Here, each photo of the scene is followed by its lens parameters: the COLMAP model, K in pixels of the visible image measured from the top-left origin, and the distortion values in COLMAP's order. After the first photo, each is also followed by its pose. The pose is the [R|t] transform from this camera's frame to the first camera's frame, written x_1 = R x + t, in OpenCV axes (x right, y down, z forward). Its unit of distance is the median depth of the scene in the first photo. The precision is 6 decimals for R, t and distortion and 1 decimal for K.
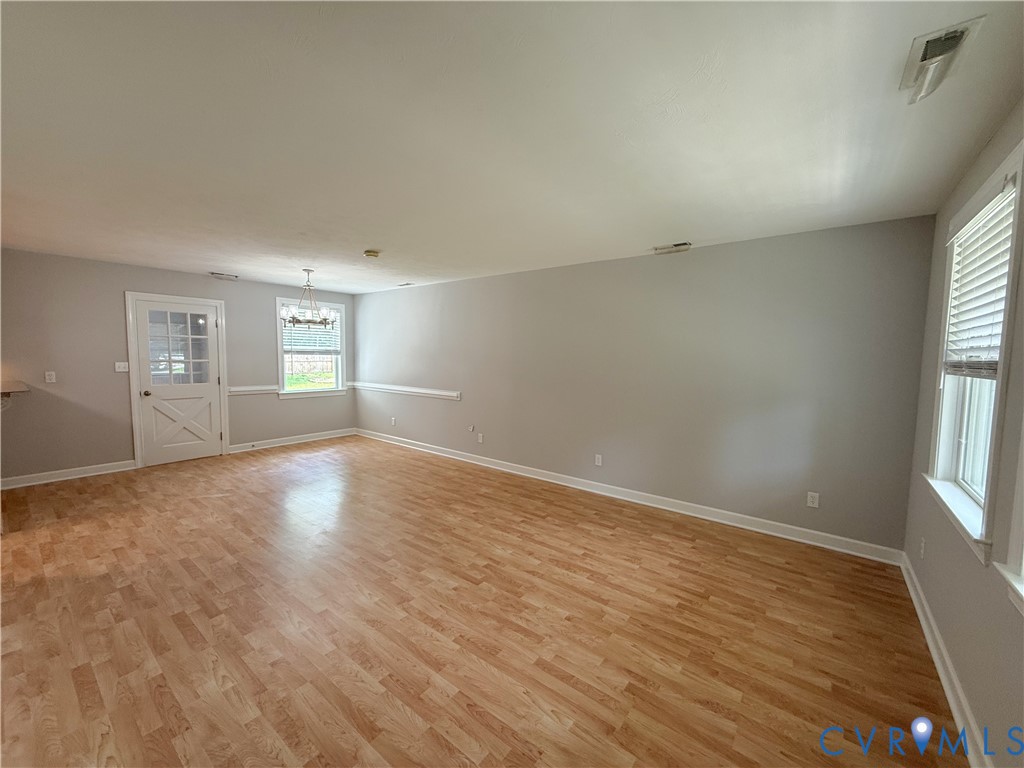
lens RADIAL K [[406.9, 0, 509.5], [0, 406.9, 385.5], [0, 0, 1]] dist [-0.001193, 0.000100]
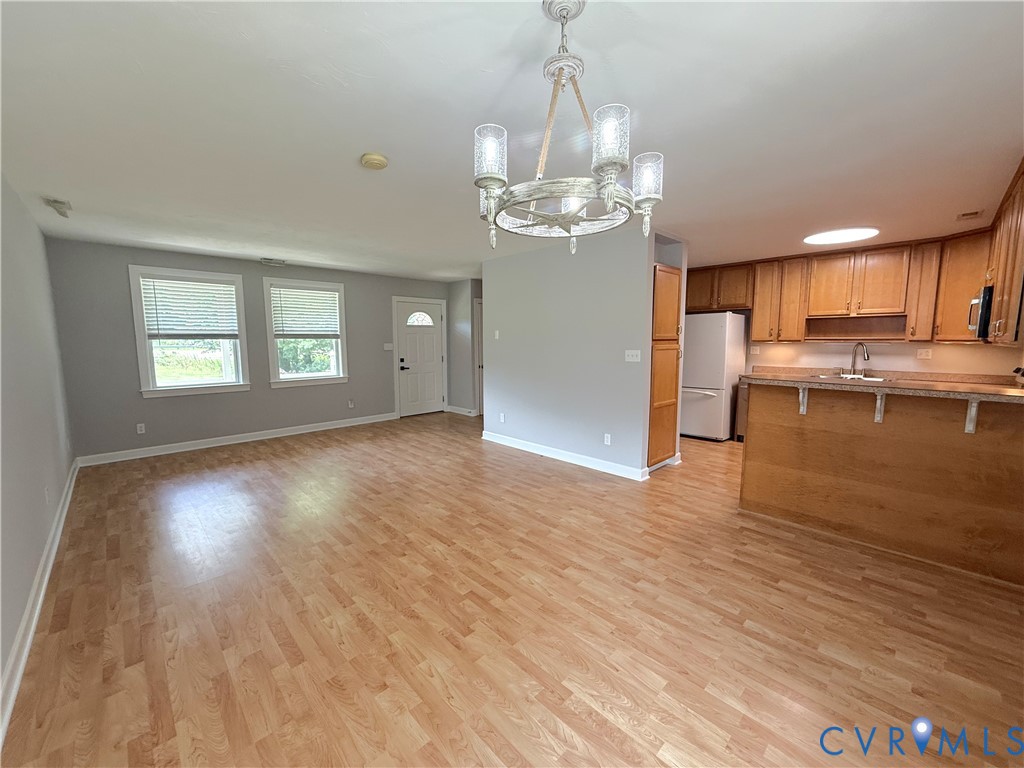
lens RADIAL K [[406.9, 0, 509.5], [0, 406.9, 385.5], [0, 0, 1]] dist [-0.001193, 0.000100]
pose [[-0.990479, -0.030461, 0.134254, -0.753624], [-0.004119, 0.981335, 0.192262, -0.143814], [-0.137604, 0.189878, -0.972117, 1.950084]]
